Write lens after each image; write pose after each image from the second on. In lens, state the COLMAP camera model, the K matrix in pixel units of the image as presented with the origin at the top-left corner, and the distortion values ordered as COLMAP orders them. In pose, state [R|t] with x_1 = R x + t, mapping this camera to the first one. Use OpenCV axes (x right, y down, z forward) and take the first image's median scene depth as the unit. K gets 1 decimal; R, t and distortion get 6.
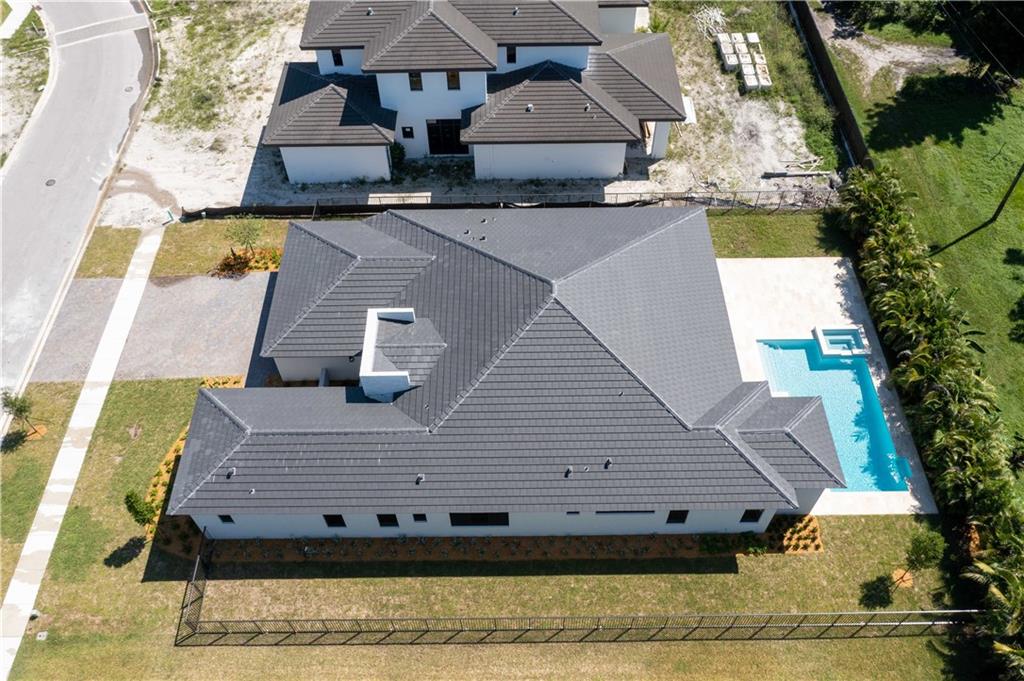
lens RADIAL K [[806.6, 0, 514.9], [0, 806.6, 343.7], [0, 0, 1]] dist [-0.010921, 0.002043]
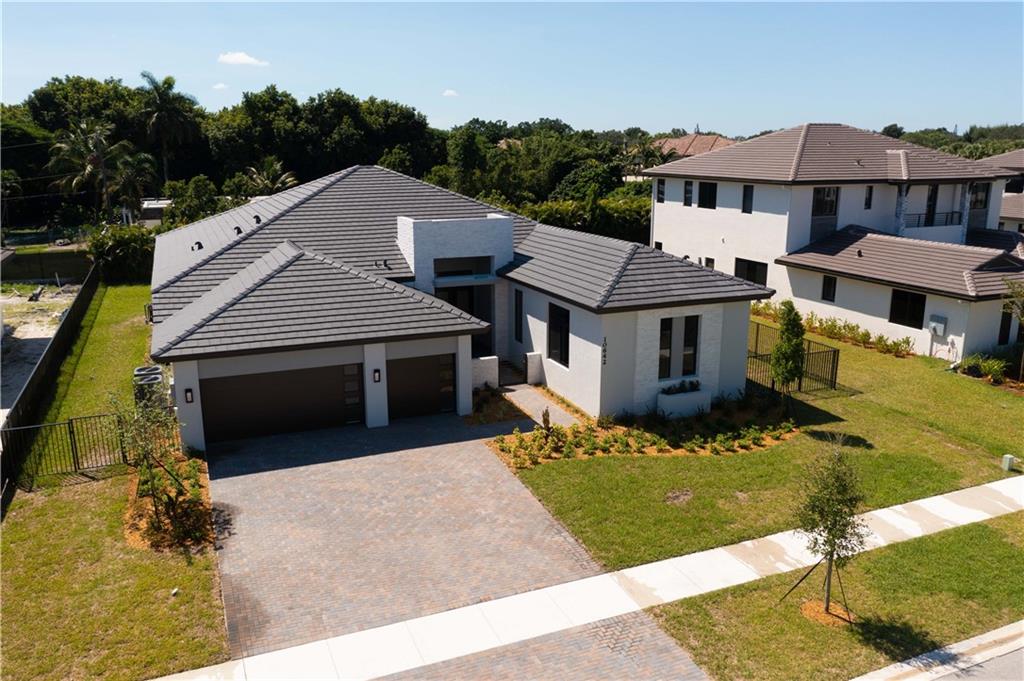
lens RADIAL K [[806.6, 0, 514.7], [0, 806.6, 341.7], [0, 0, 1]] dist [-0.010921, 0.002043]
pose [[-0.376881, -0.207054, 0.902823, -0.698724], [0.739768, 0.519270, 0.427904, -0.179986], [-0.557408, 0.829149, -0.042530, 0.817432]]
